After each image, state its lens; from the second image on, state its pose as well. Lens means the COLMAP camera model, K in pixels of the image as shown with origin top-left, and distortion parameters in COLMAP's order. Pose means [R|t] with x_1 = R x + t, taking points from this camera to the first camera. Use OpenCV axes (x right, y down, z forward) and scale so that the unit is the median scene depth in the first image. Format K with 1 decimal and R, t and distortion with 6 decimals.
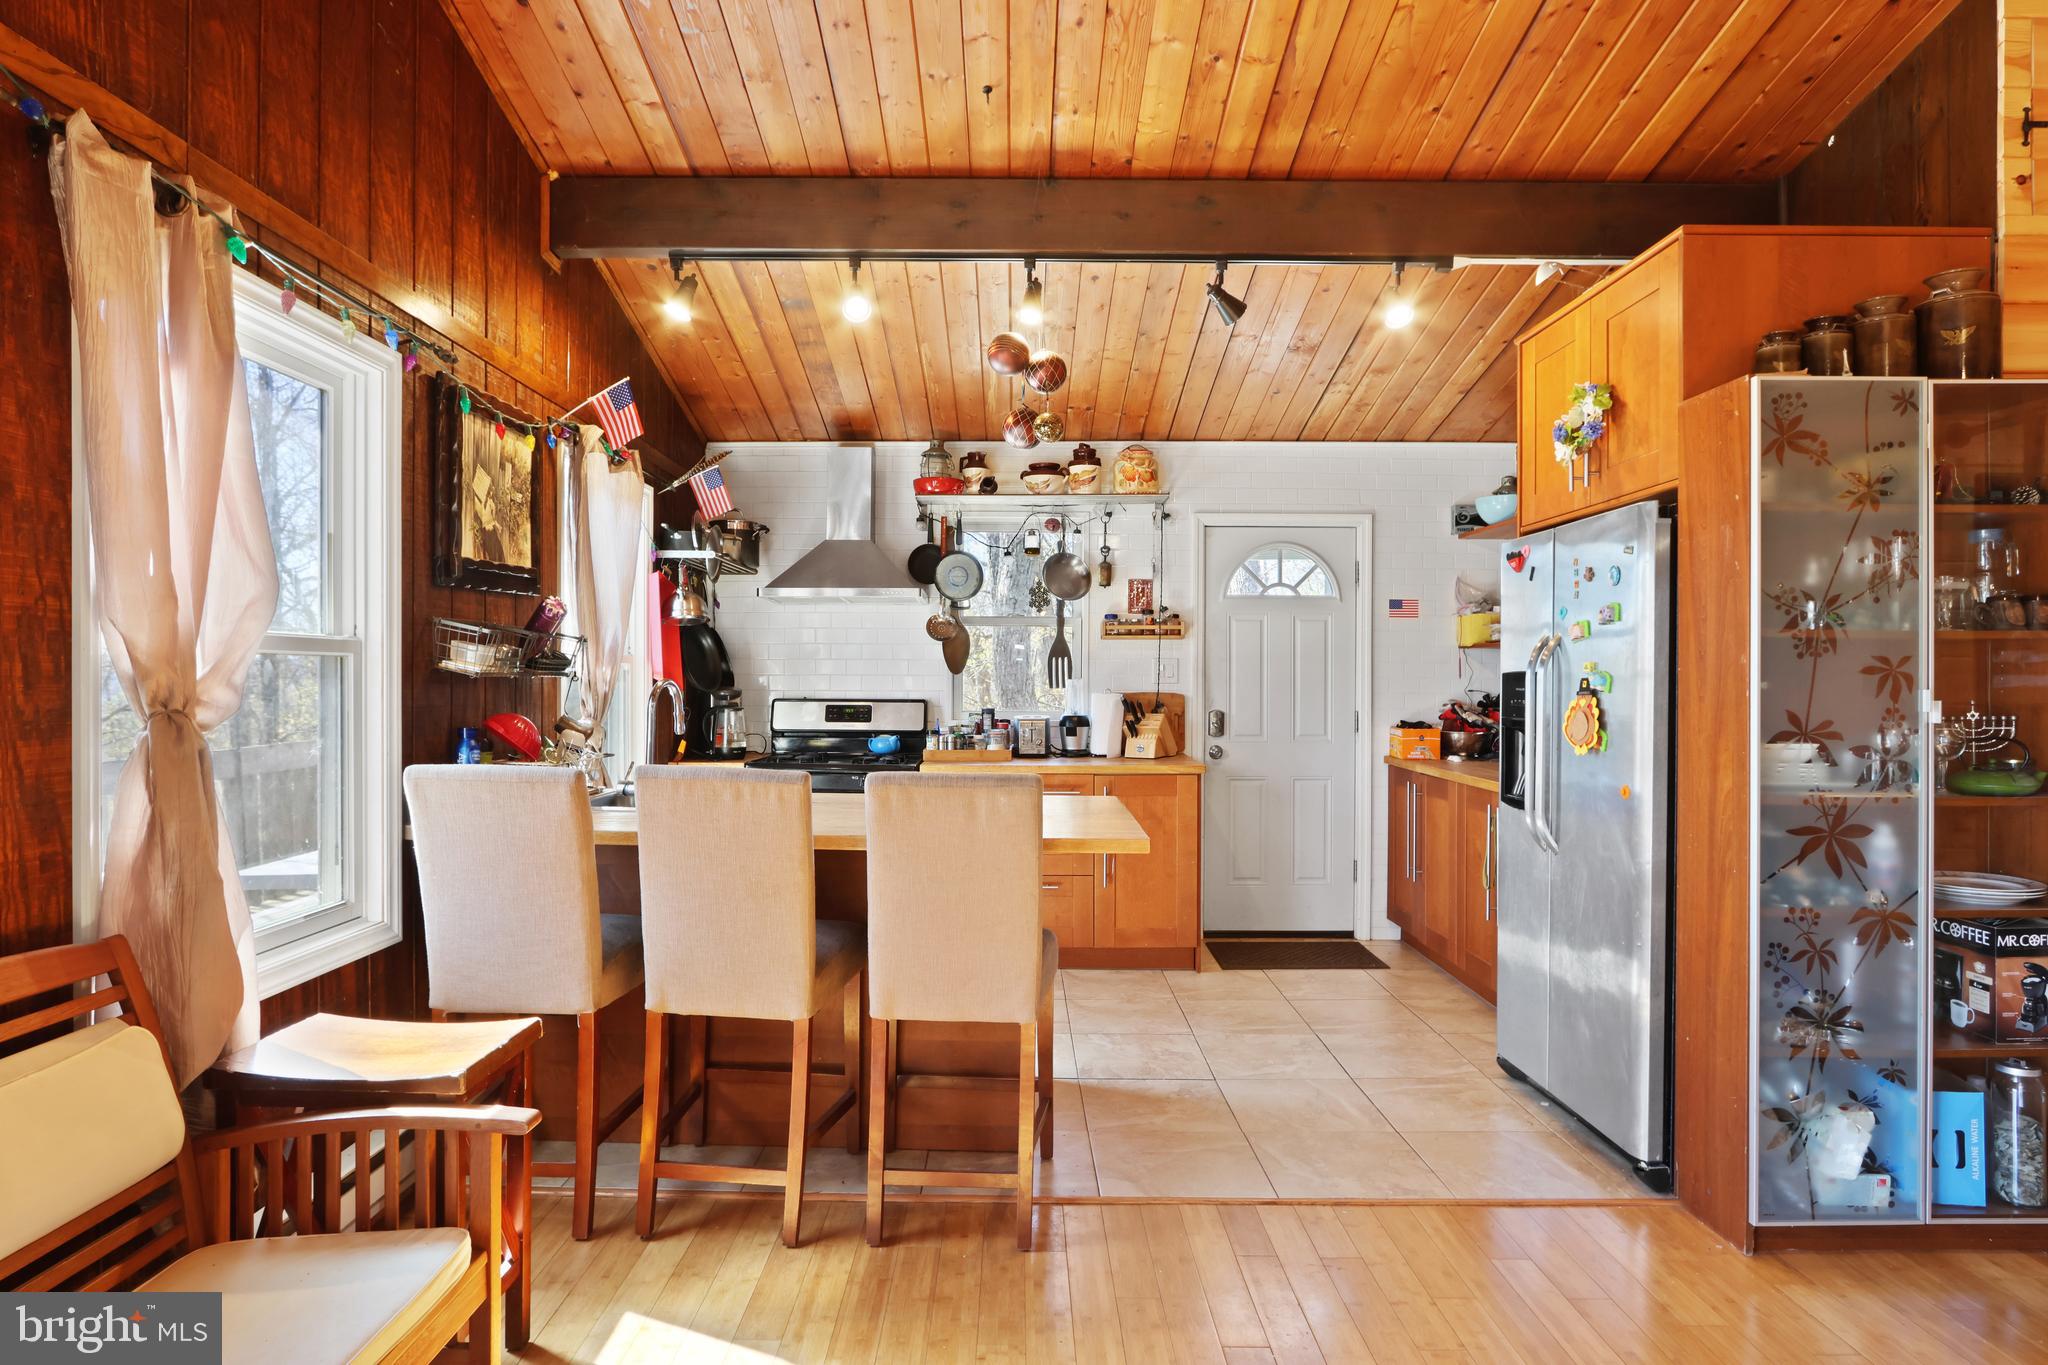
lens RADIAL K [[1155.2, 0, 1015.0], [0, 1155.2, 685.7], [0, 0, 1]] dist [-0.013603, 0.001620]
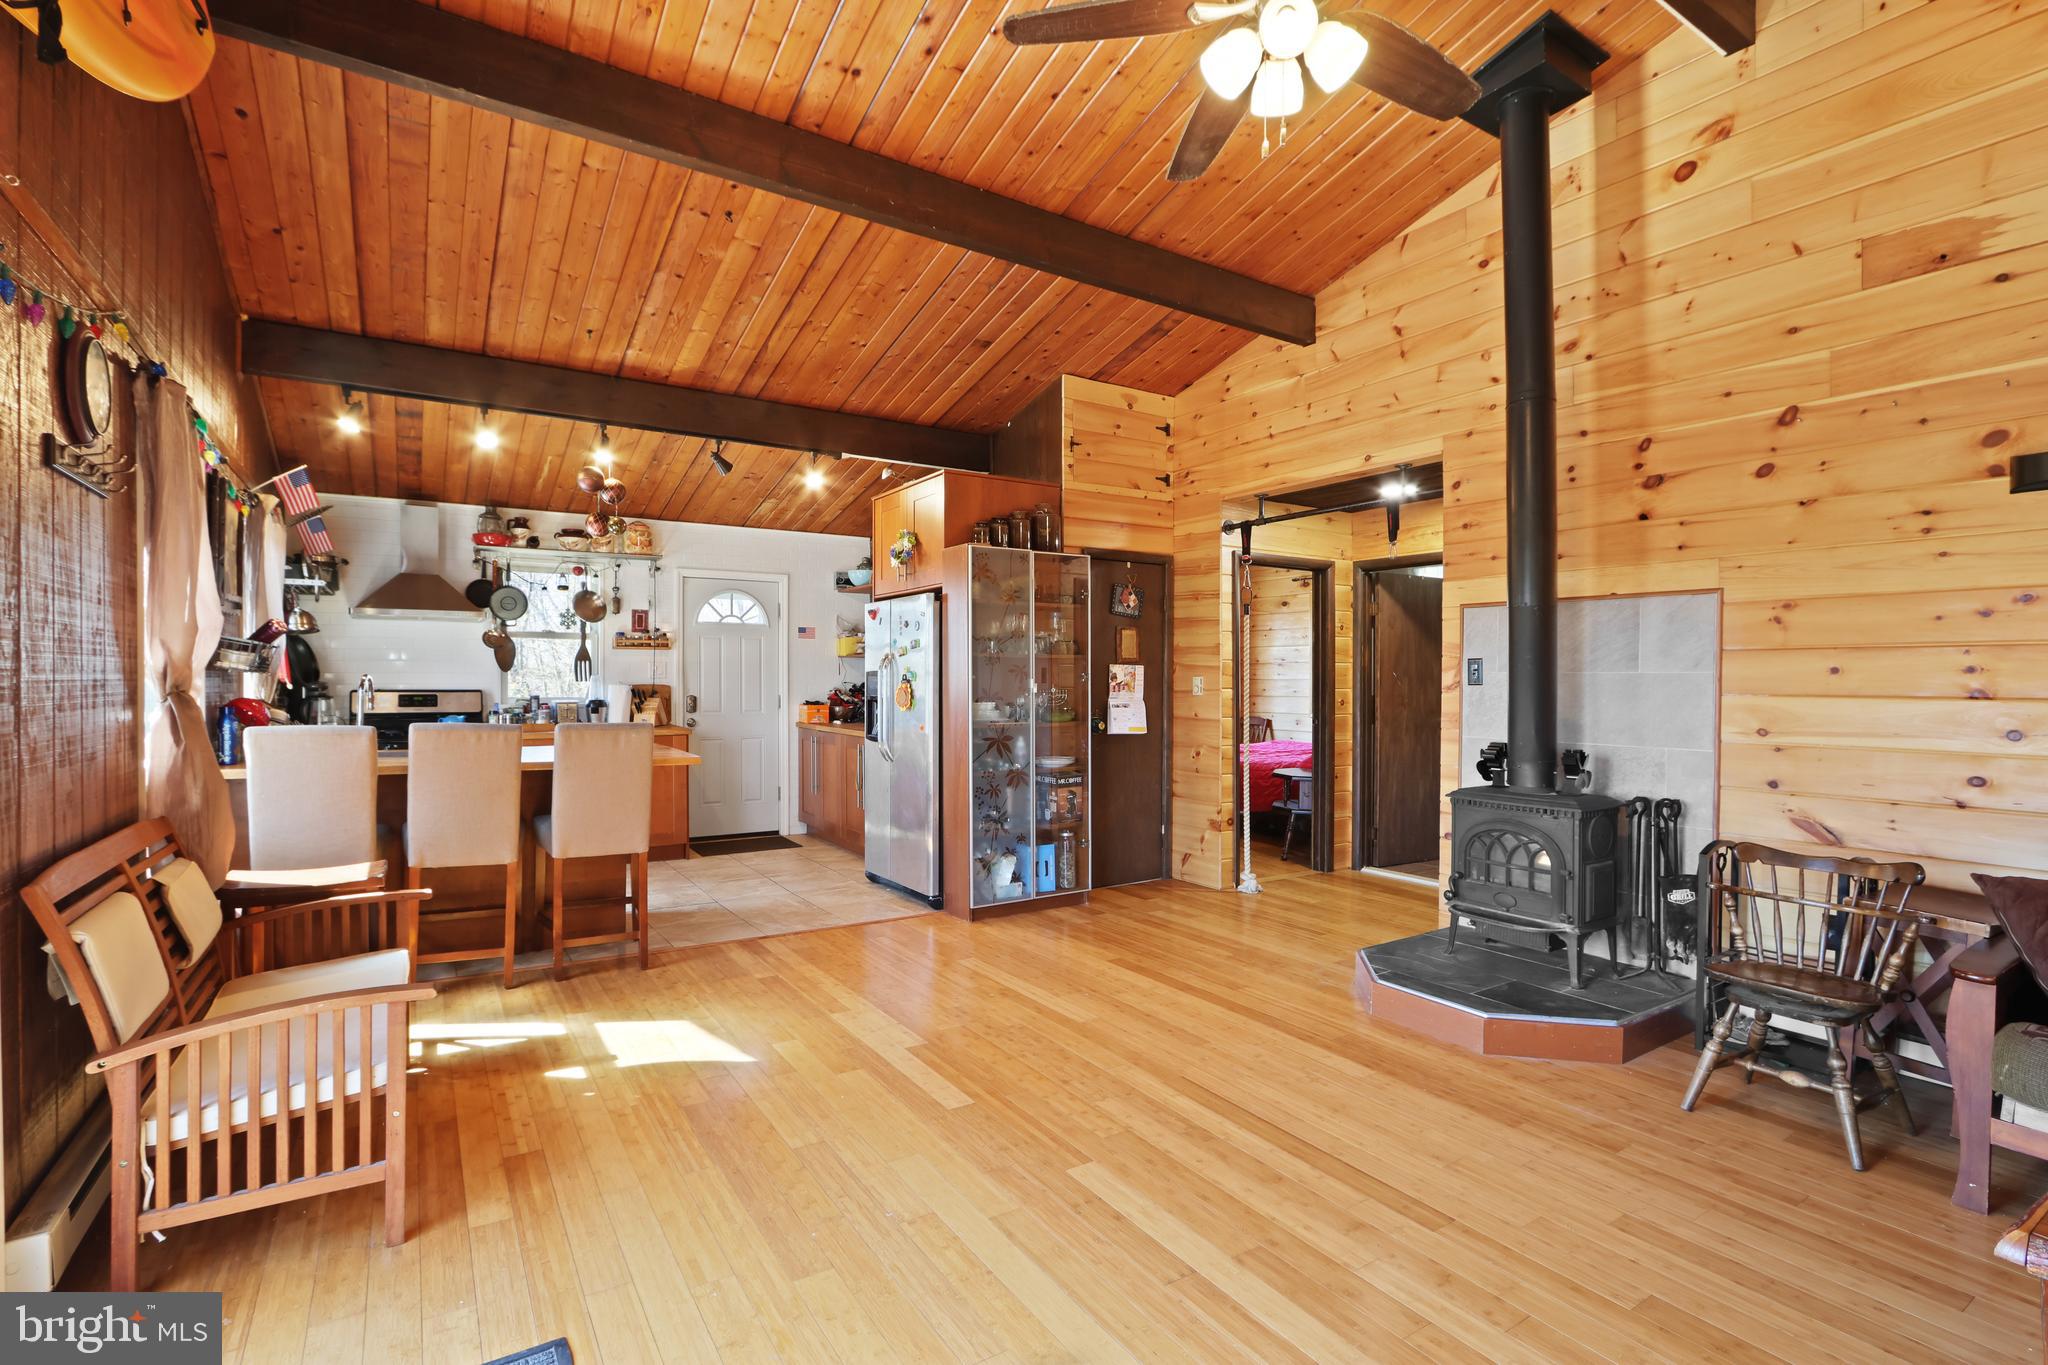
lens RADIAL K [[951.0, 0, 1008.4], [0, 951.0, 687.8], [0, 0, 1]] dist [-0.025630, 0.005360]
pose [[0.845698, -0.007004, 0.533615, -0.220226], [0.004197, 0.999970, 0.006475, 0.006517], [-0.533645, -0.003236, 0.845703, -0.462320]]
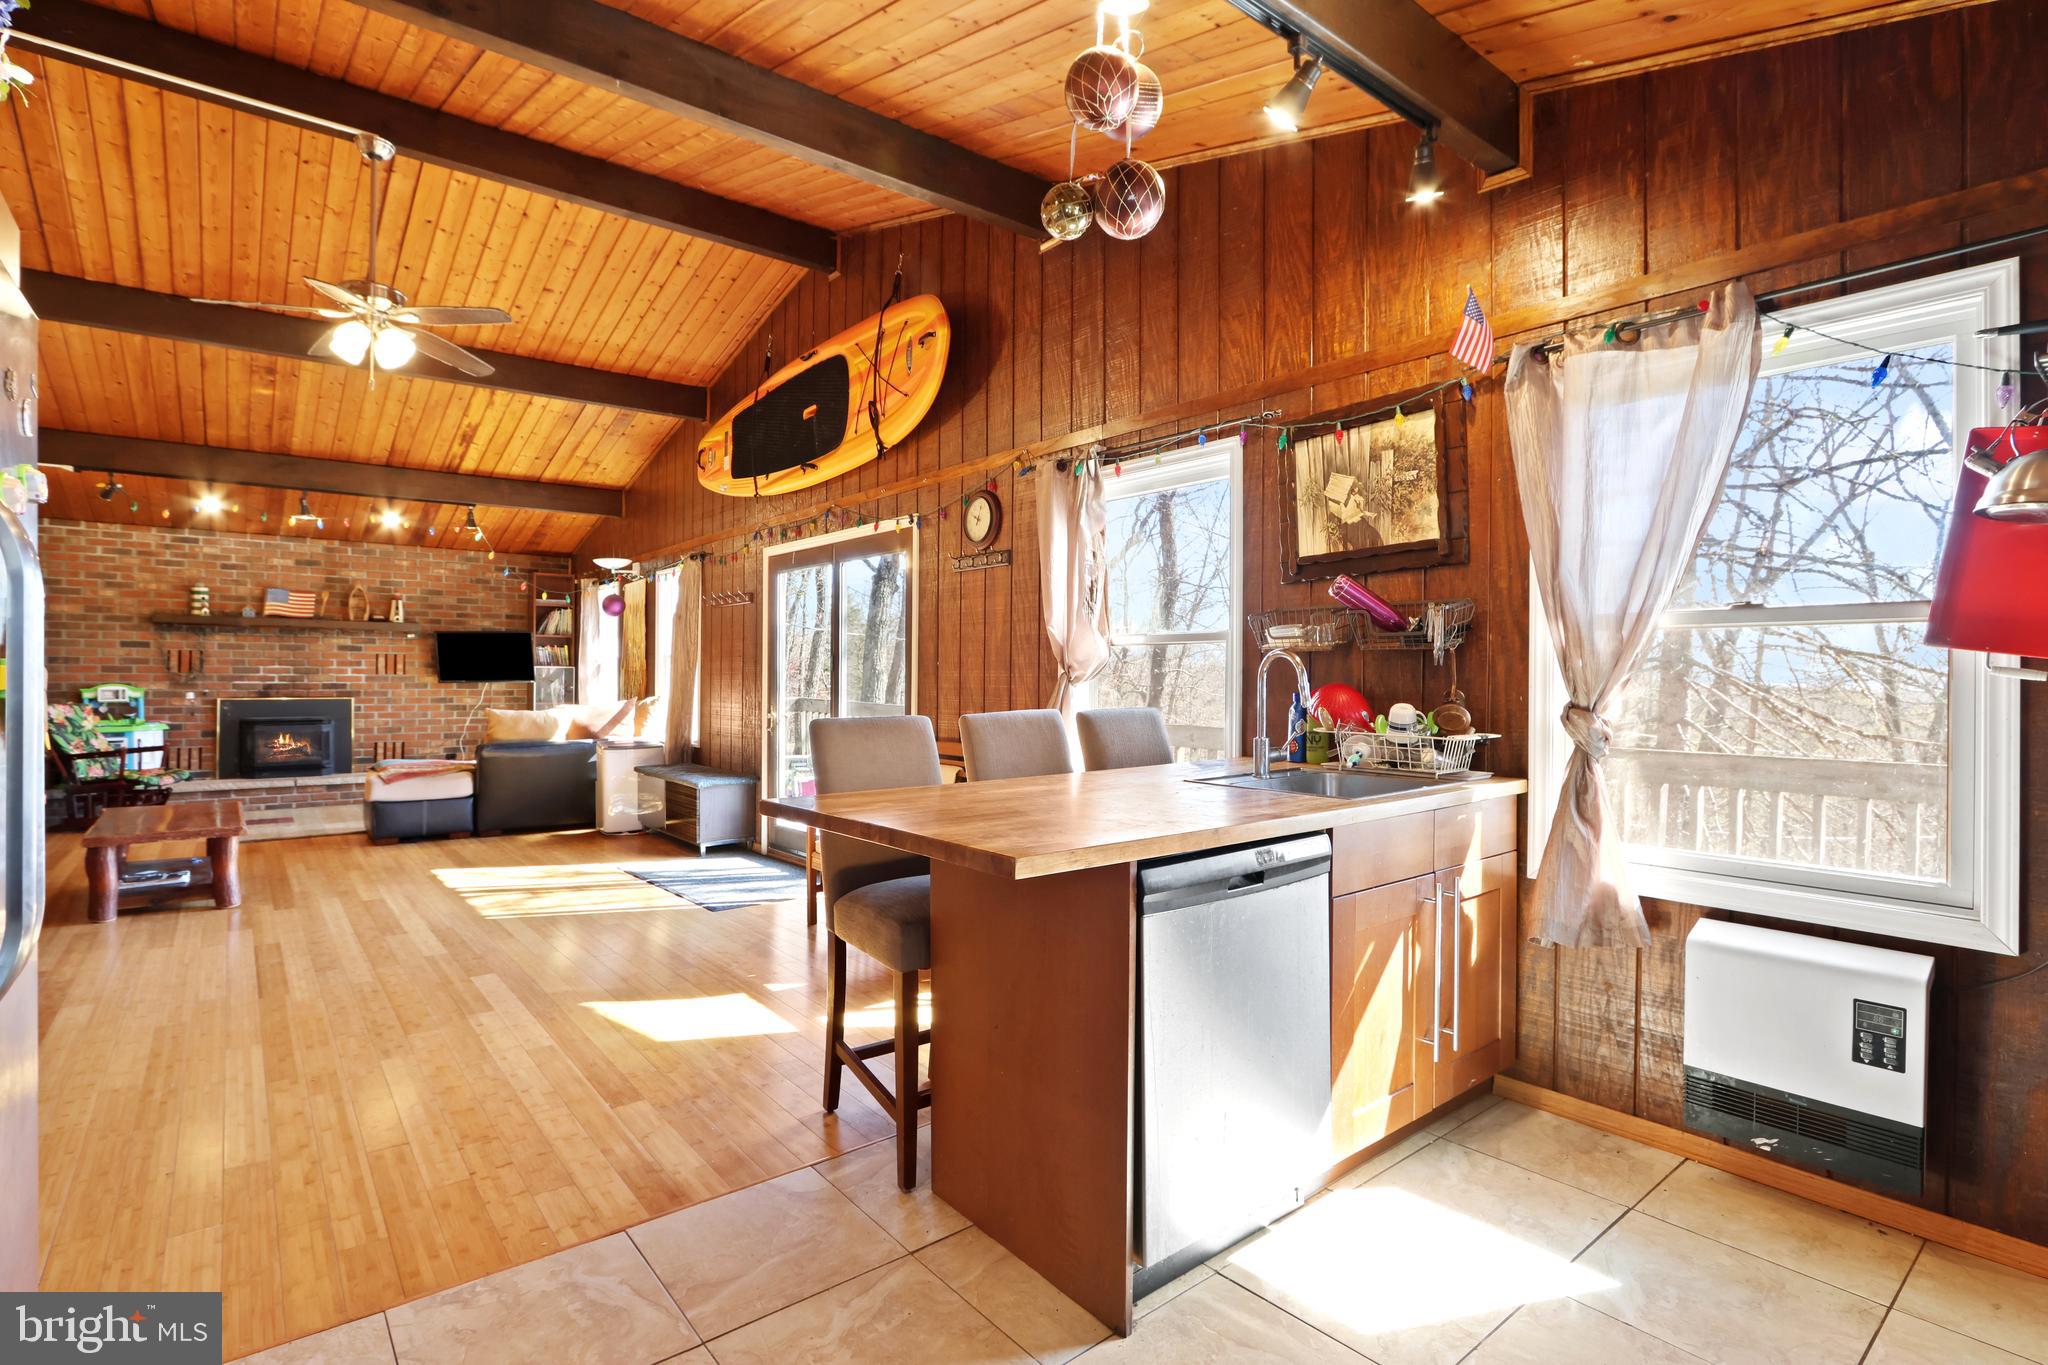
lens RADIAL K [[988.9, 0, 1011.7], [0, 988.9, 674.4], [0, 0, 1]] dist [-0.016850, 0.001118]
pose [[-0.781841, -0.011116, -0.623378, 0.357177], [-0.013313, 0.999911, -0.001133, 0.017697], [0.623335, 0.007414, -0.781920, 1.342944]]
